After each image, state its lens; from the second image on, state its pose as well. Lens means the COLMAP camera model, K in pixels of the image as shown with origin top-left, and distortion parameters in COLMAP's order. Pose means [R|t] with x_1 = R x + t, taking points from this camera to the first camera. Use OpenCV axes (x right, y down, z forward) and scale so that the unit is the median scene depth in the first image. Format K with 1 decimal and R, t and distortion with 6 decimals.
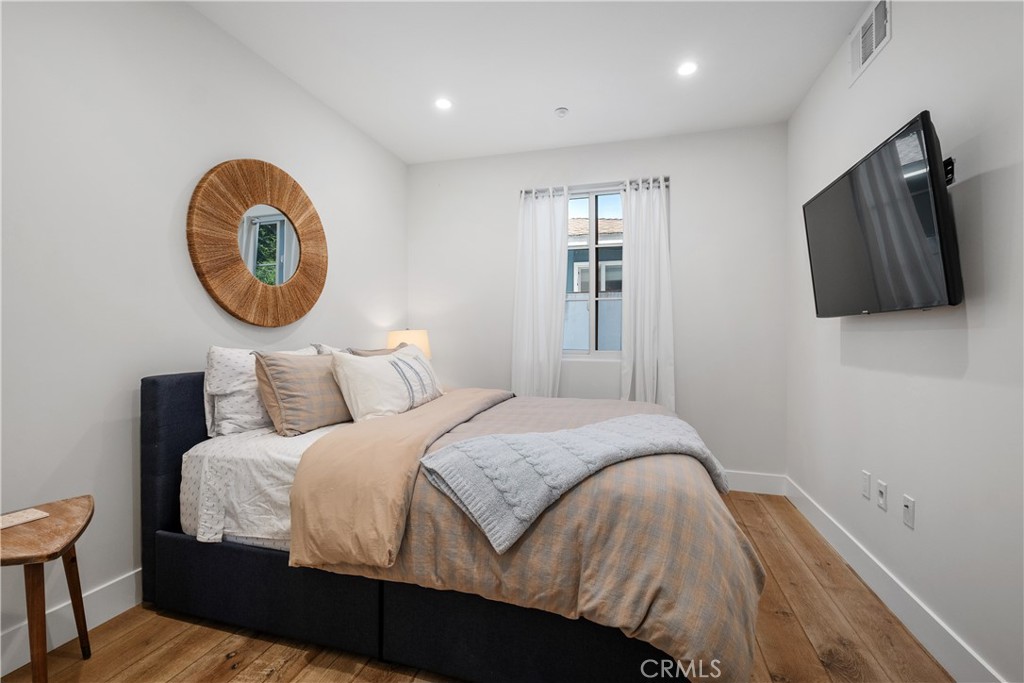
lens RADIAL K [[440.6, 0, 511.1], [0, 440.6, 336.9], [0, 0, 1]] dist [0.003925, -0.006642]
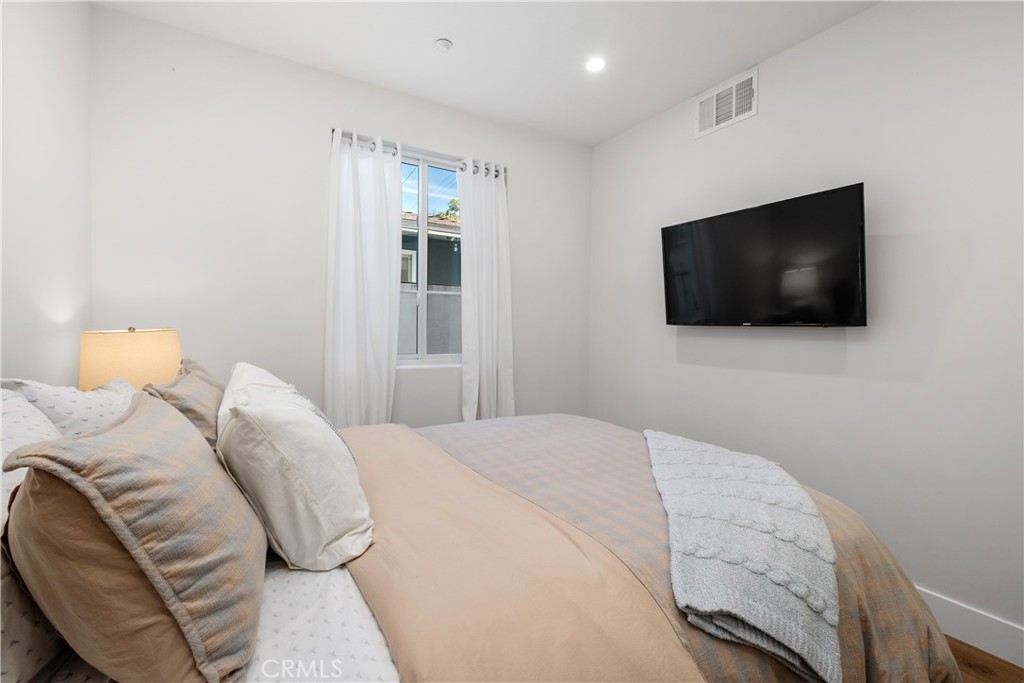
lens RADIAL K [[440.6, 0, 511.1], [0, 440.6, 336.9], [0, 0, 1]] dist [0.003925, -0.006642]
pose [[0.684664, -0.013279, 0.728738, -0.525648], [-0.004709, 0.999733, 0.022641, -0.040677], [-0.728844, -0.018933, 0.684418, 0.562830]]
